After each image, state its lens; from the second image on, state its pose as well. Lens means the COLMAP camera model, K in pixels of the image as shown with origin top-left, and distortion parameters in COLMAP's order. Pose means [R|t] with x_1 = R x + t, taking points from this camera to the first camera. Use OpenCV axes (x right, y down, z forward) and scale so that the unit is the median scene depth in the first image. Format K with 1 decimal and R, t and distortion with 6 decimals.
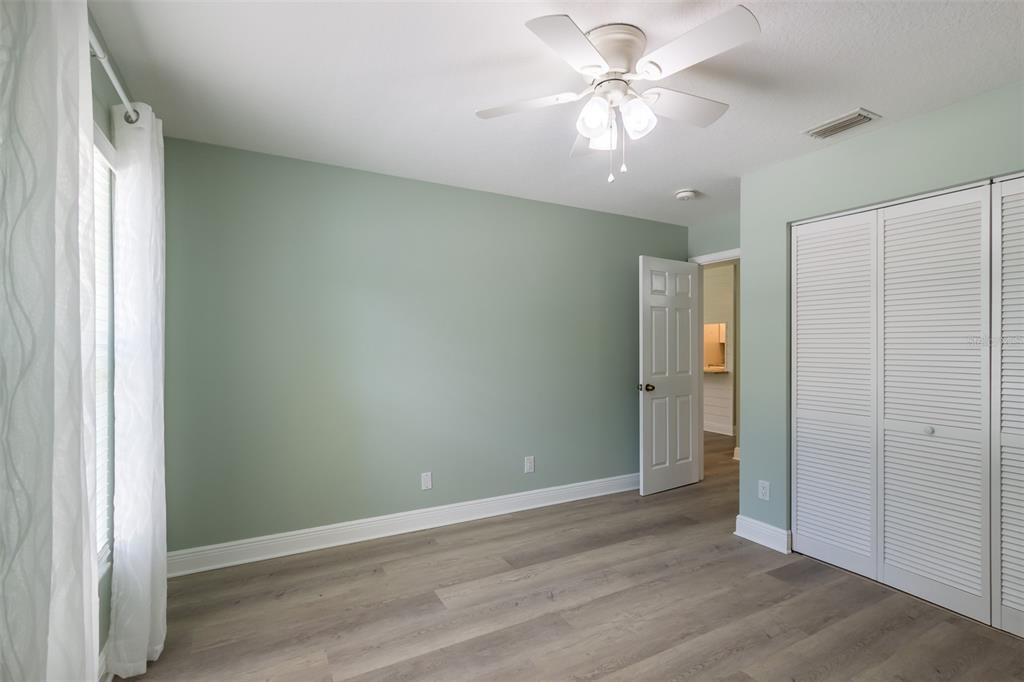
lens RADIAL K [[482.3, 0, 513.7], [0, 482.3, 345.4], [0, 0, 1]] dist [0.002199, 0.000085]
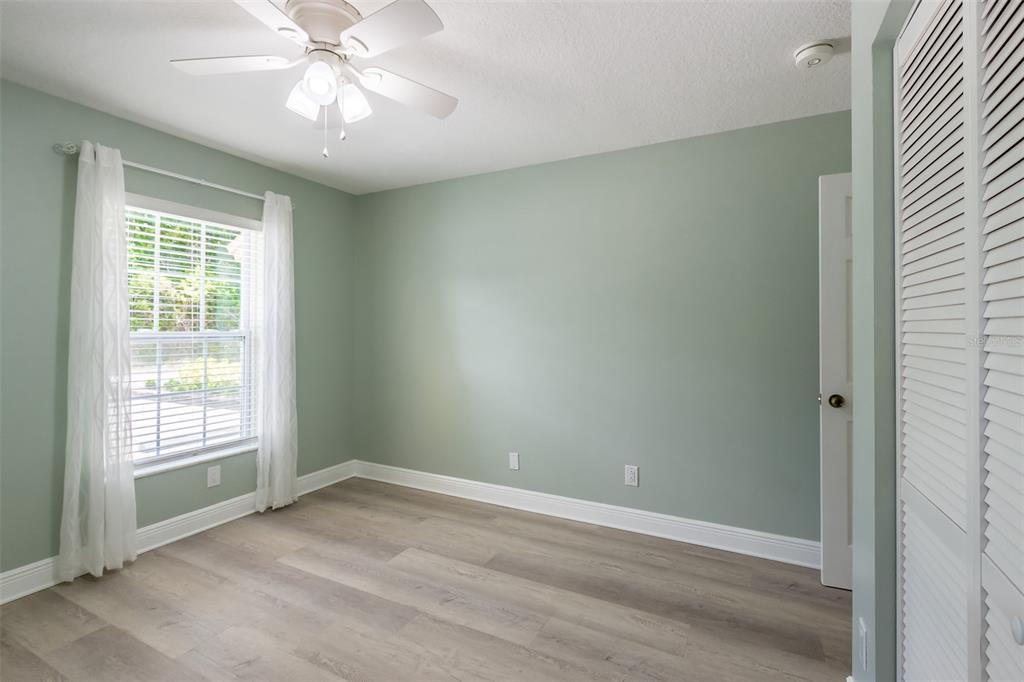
lens RADIAL K [[483.4, 0, 514.4], [0, 483.4, 326.2], [0, 0, 1]] dist [0.001320, -0.000071]
pose [[0.543238, -0.005007, -0.839564, 0.809925], [0.000258, 0.999983, -0.005797, 0.002333], [0.839579, 0.002932, 0.543230, 0.529022]]
